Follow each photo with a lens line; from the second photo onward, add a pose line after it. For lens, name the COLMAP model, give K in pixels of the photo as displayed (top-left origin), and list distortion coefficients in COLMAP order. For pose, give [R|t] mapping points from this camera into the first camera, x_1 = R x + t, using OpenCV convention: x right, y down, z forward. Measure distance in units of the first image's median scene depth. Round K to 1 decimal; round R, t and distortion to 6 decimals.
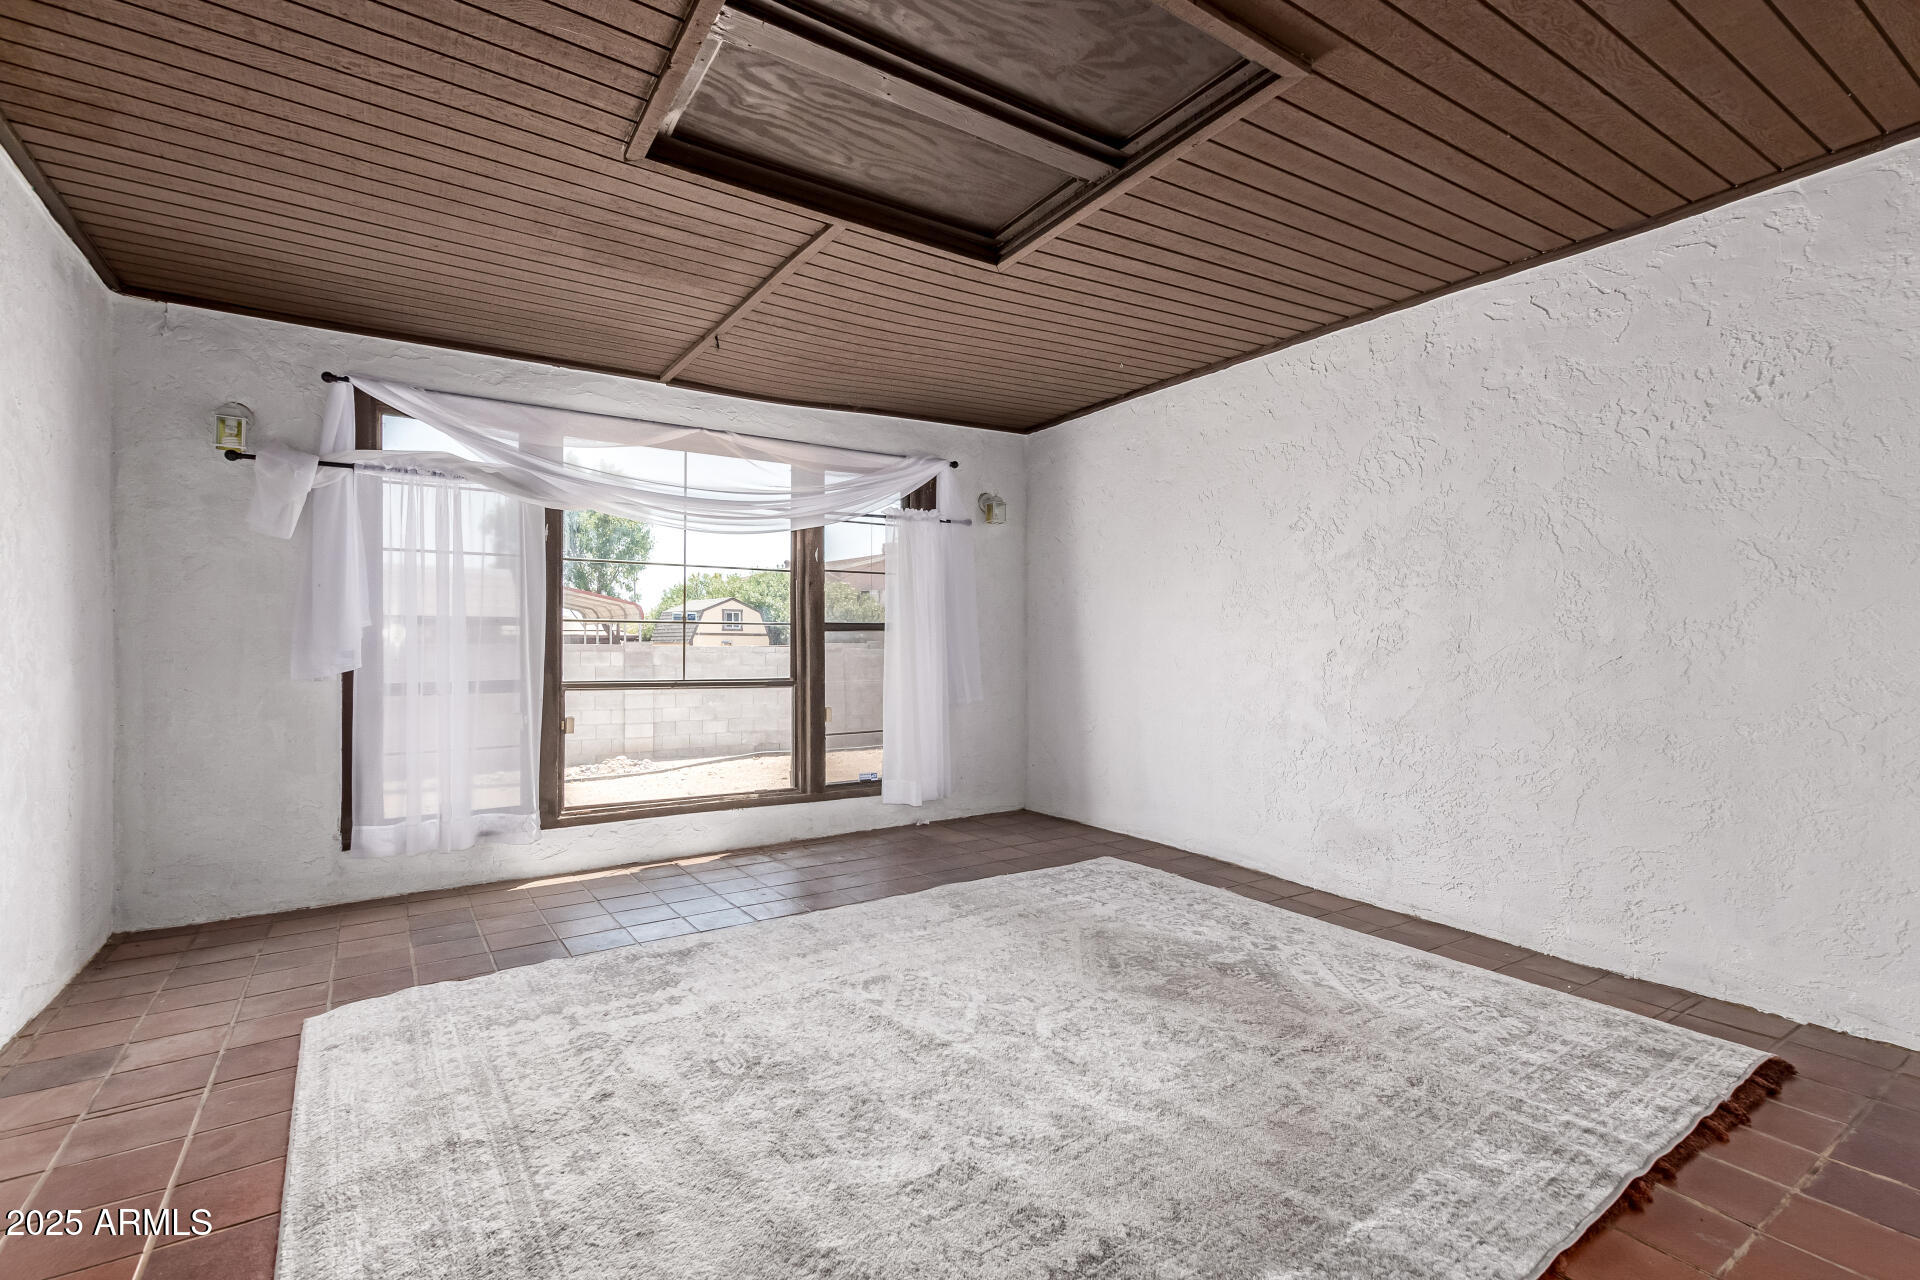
lens RADIAL K [[890.1, 0, 960.0], [0, 890.1, 640.0], [0, 0, 1]] dist [0.008017, -0.005184]
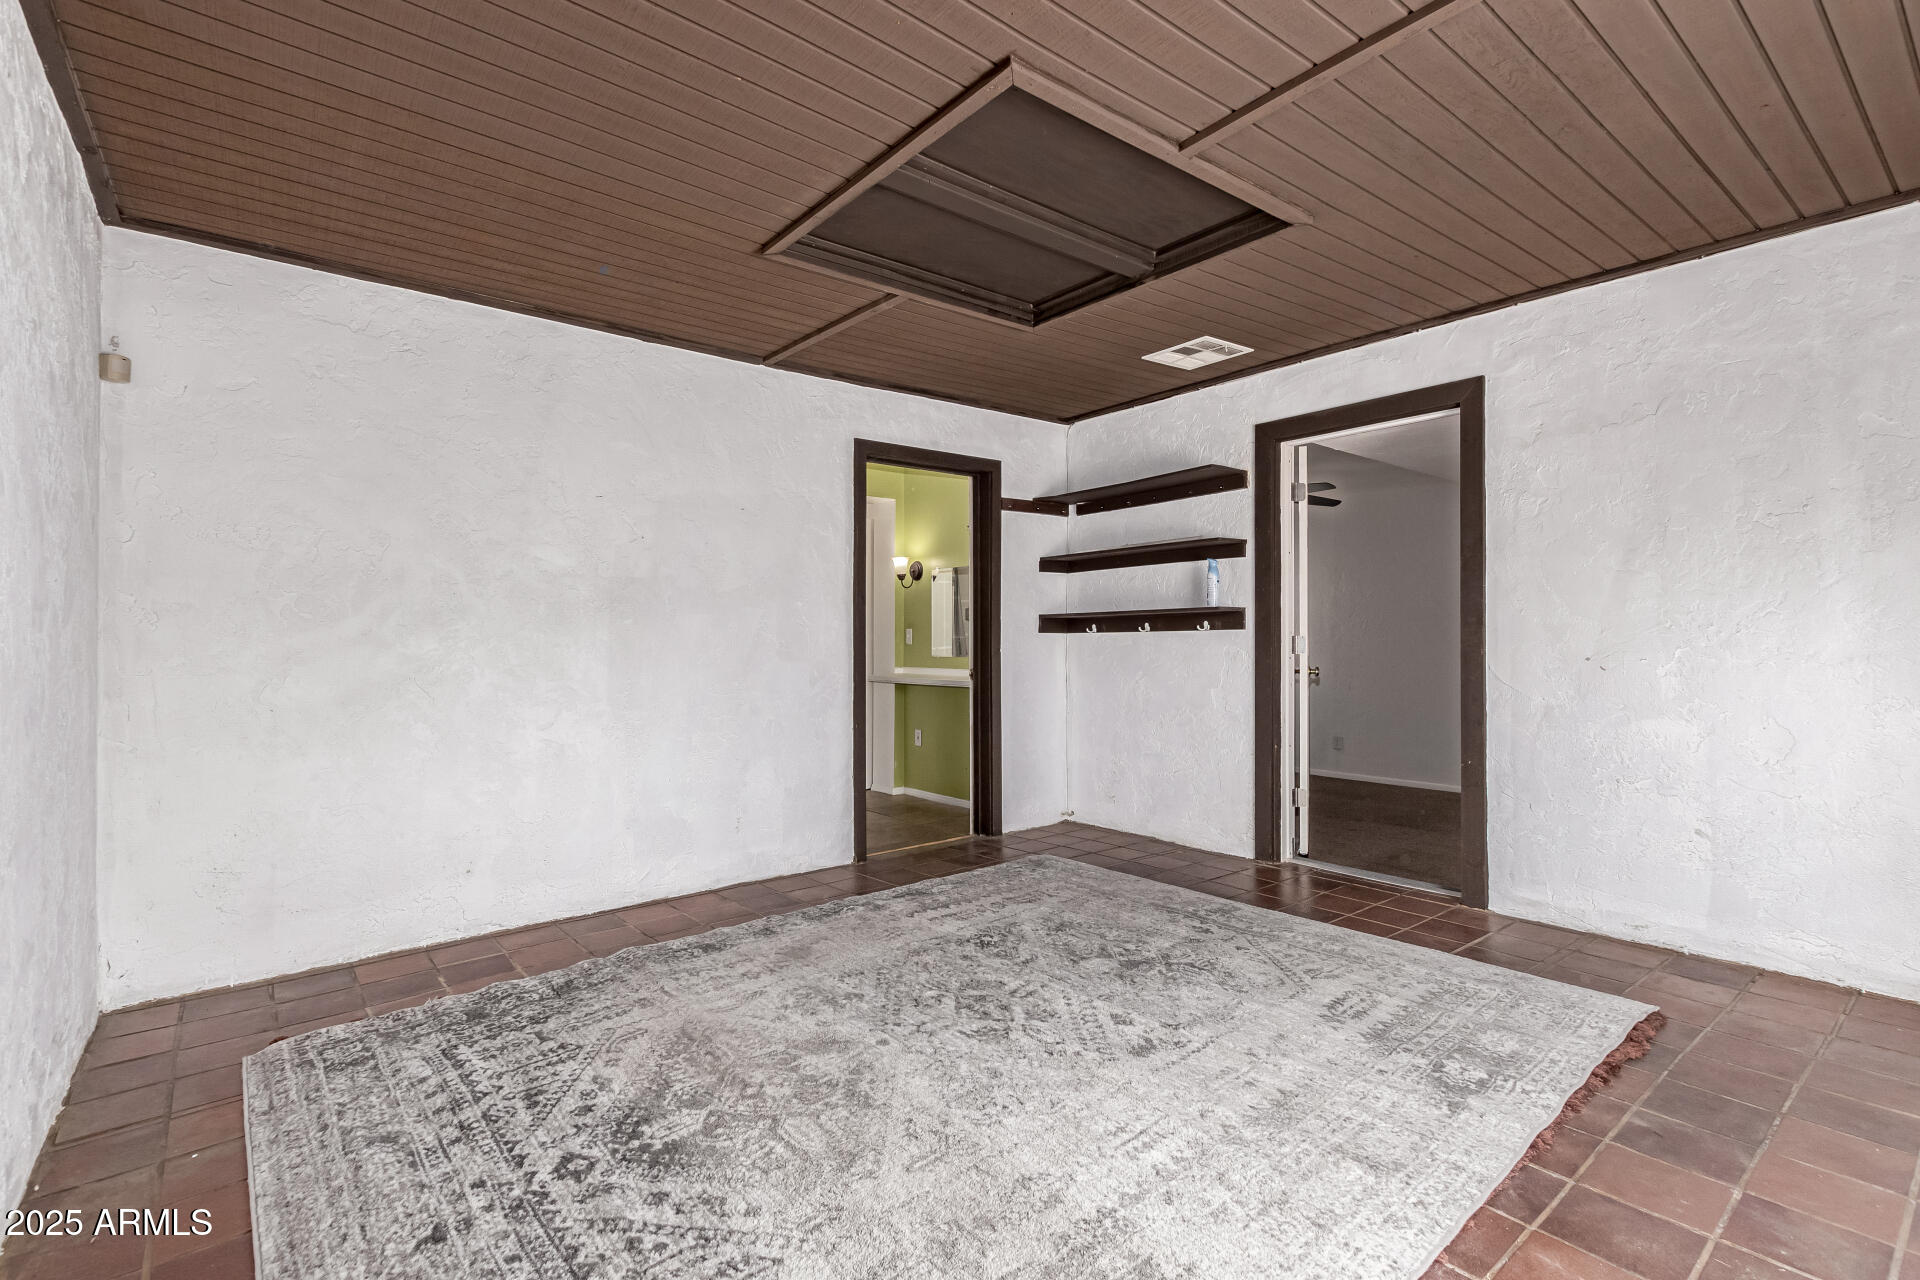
lens RADIAL K [[890.1, 0, 960.0], [0, 890.1, 640.0], [0, 0, 1]] dist [0.008017, -0.005184]
pose [[-0.995519, 0.010522, -0.093974, 0.151004], [0.010907, 0.999934, -0.003580, -0.005761], [0.093930, -0.004589, -0.995568, 1.776306]]
